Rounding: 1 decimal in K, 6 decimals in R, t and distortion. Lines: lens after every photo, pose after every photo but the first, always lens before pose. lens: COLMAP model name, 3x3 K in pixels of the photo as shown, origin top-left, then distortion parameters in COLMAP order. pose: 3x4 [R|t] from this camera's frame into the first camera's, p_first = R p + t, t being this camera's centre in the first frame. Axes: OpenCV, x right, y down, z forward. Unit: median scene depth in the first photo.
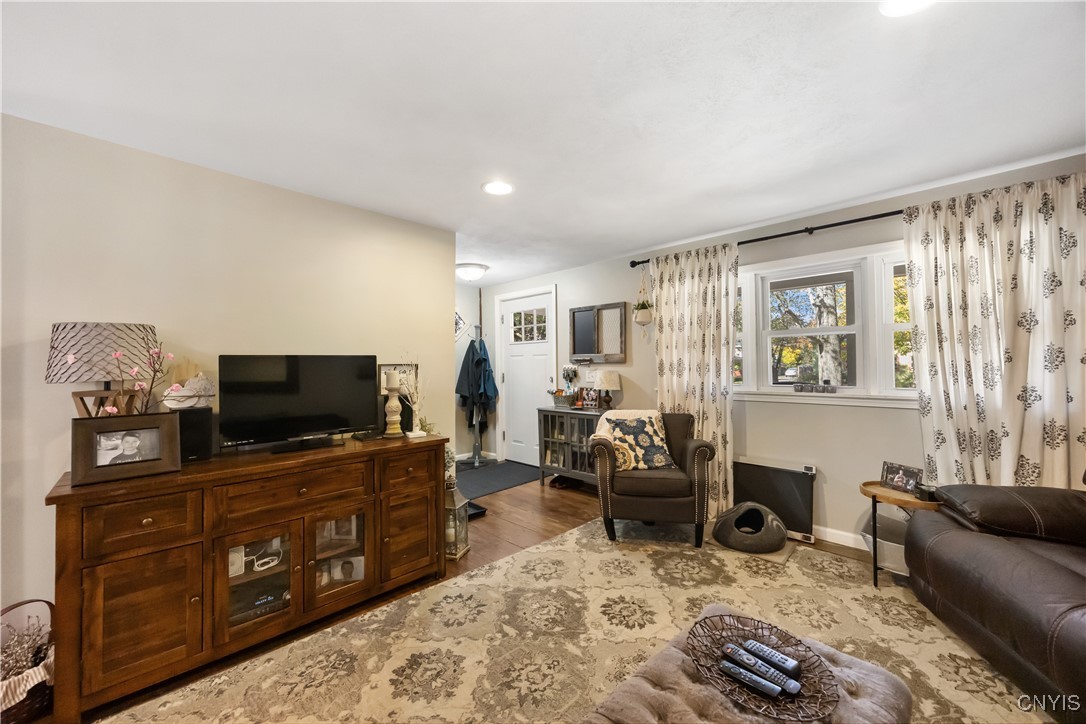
lens RADIAL K [[411.3, 0, 547.9], [0, 411.3, 358.9], [0, 0, 1]] dist [-0.007017, 0.000629]
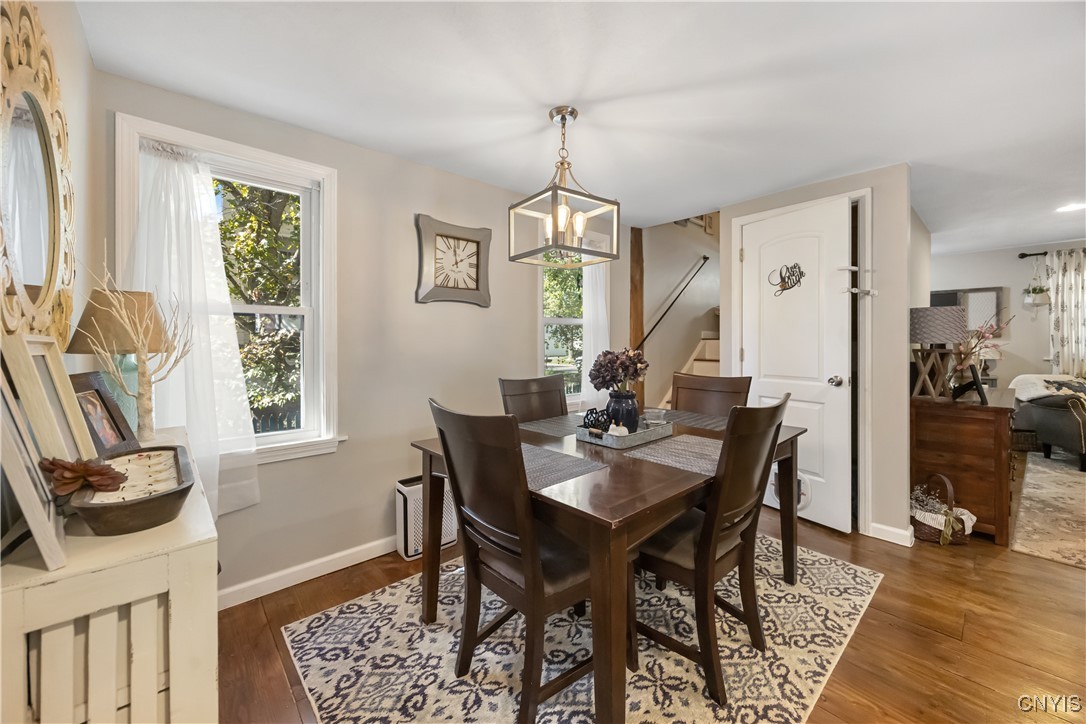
lens RADIAL K [[411.3, 0, 545.0], [0, 411.3, 346.5], [0, 0, 1]] dist [-0.007017, 0.000629]
pose [[0.997727, 0.000196, -0.067381, -1.817387], [0.001882, 0.999525, 0.030776, -0.003502], [0.067355, -0.030833, 0.997253, -0.493339]]
